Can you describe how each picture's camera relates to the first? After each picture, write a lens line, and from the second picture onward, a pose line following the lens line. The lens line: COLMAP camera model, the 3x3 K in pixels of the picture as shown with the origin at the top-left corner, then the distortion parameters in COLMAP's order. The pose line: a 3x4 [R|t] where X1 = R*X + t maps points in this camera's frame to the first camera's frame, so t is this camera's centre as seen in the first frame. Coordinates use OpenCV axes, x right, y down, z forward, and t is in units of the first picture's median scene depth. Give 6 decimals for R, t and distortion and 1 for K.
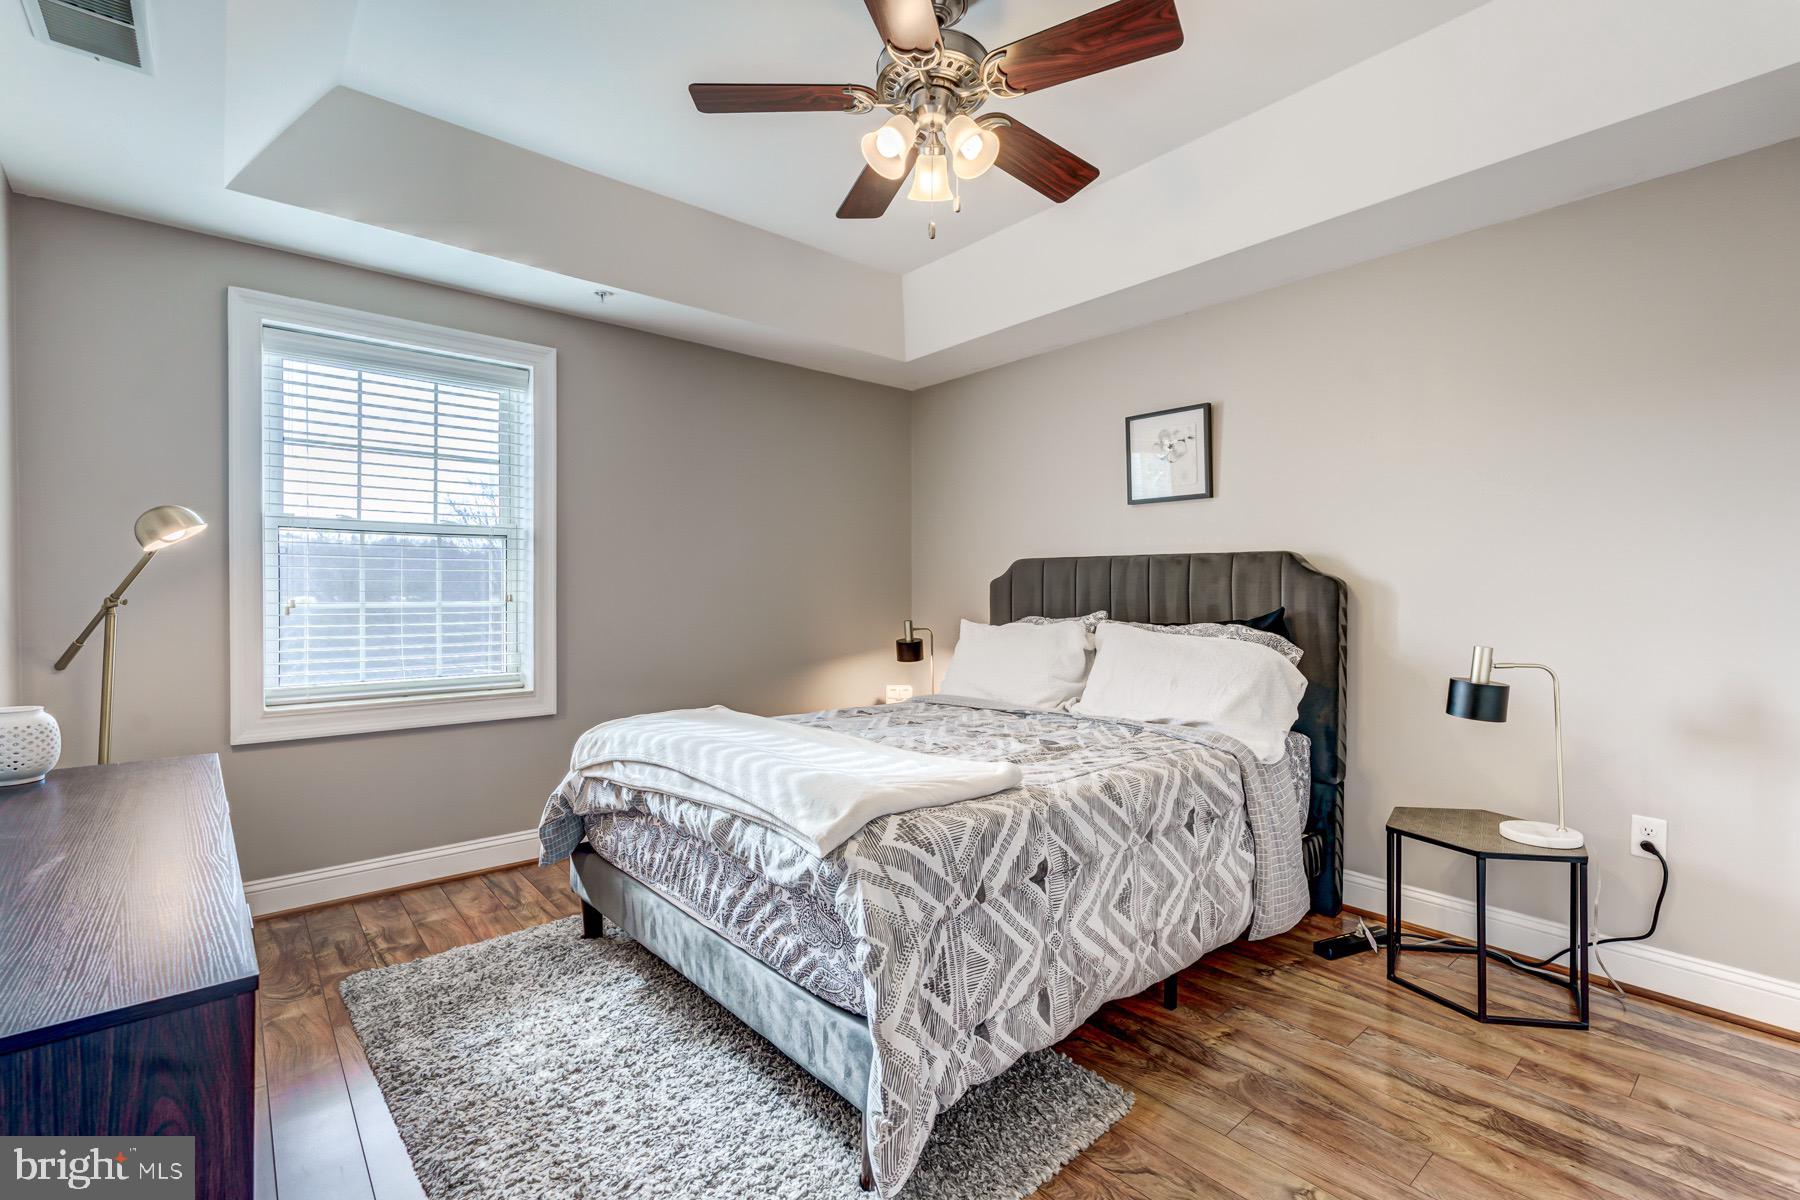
lens RADIAL K [[768.0, 0, 952.4], [0, 768.0, 590.8], [0, 0, 1]] dist [-0.001962, -0.000159]
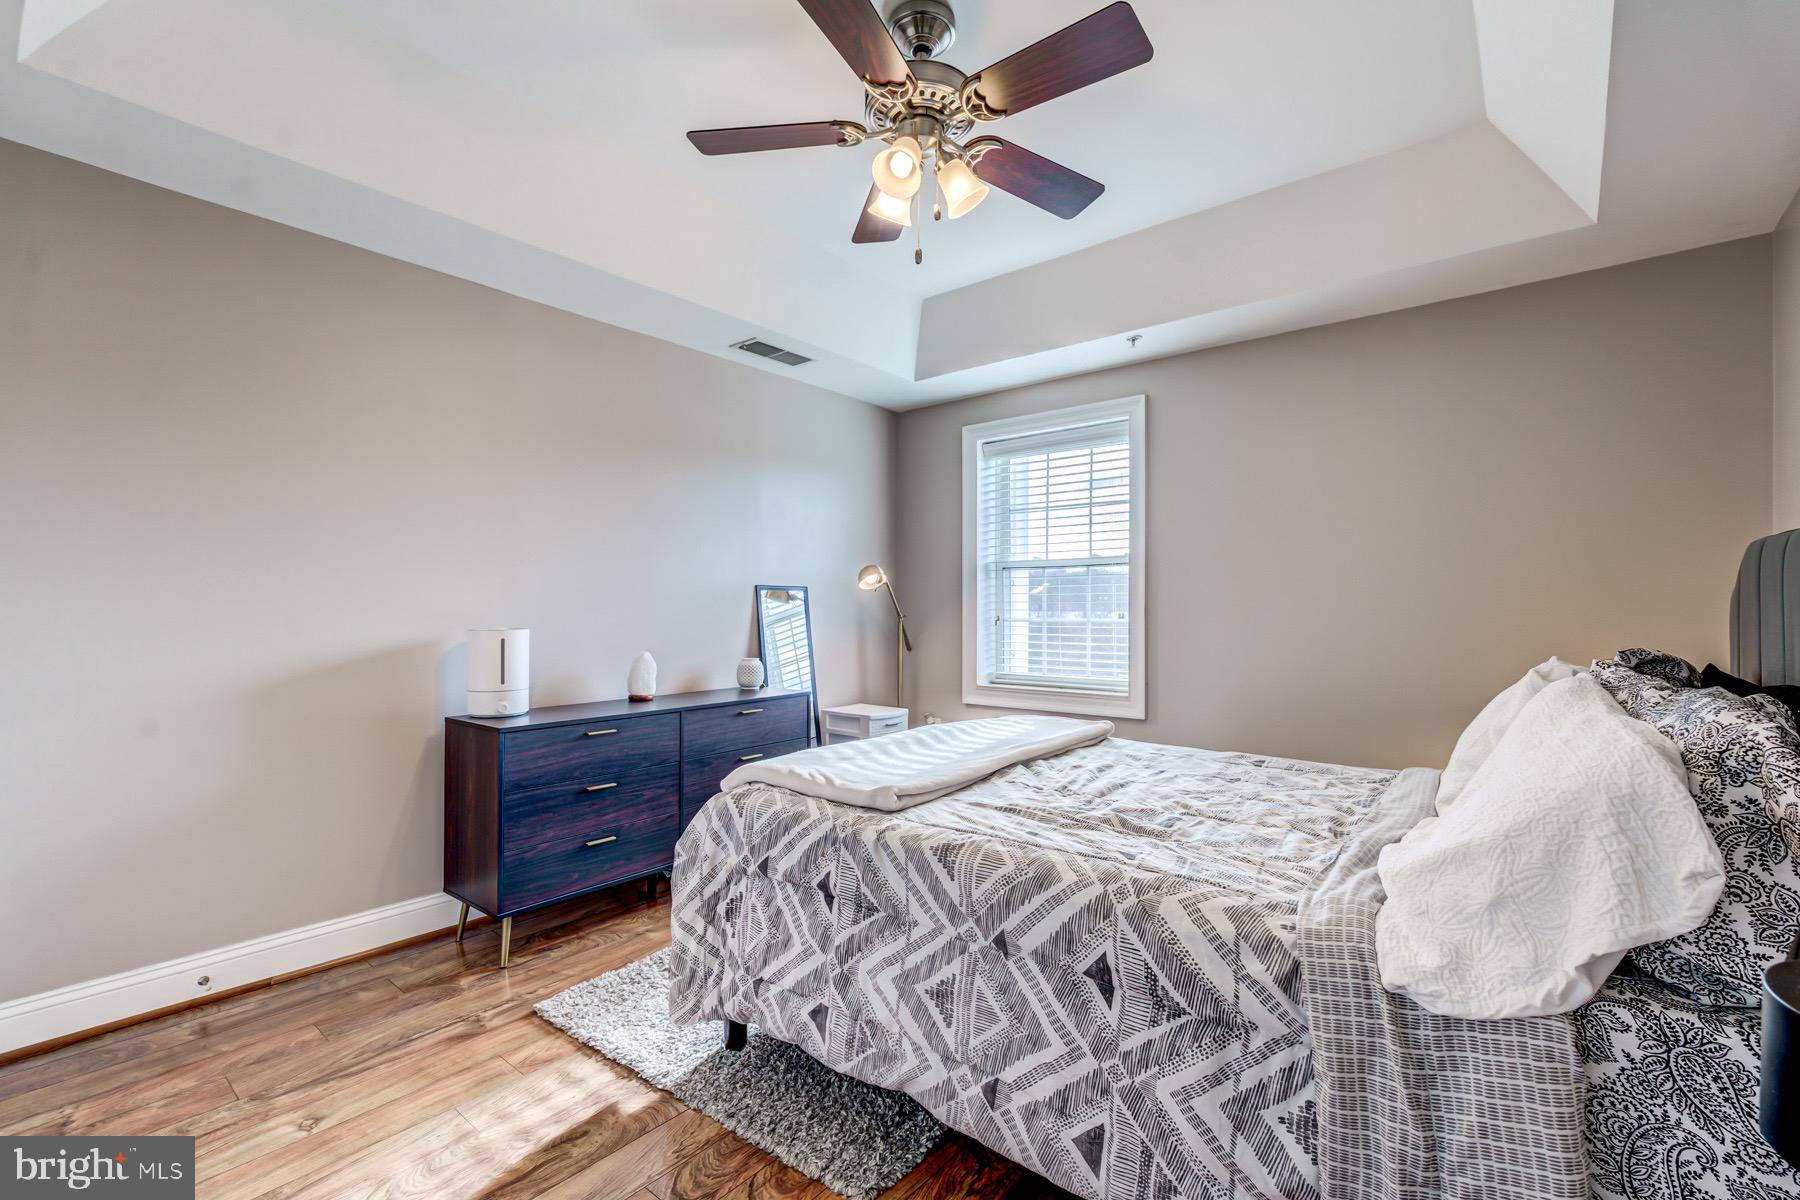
lens RADIAL K [[793.5, 0, 894.4], [0, 793.5, 603.2], [0, 0, 1]] dist [-0.000799, -0.000076]
pose [[0.157373, -0.011631, -0.987471, 0.915276], [0.002953, 0.999932, -0.011307, 0.005061], [0.987535, -0.001137, 0.157397, 0.728805]]
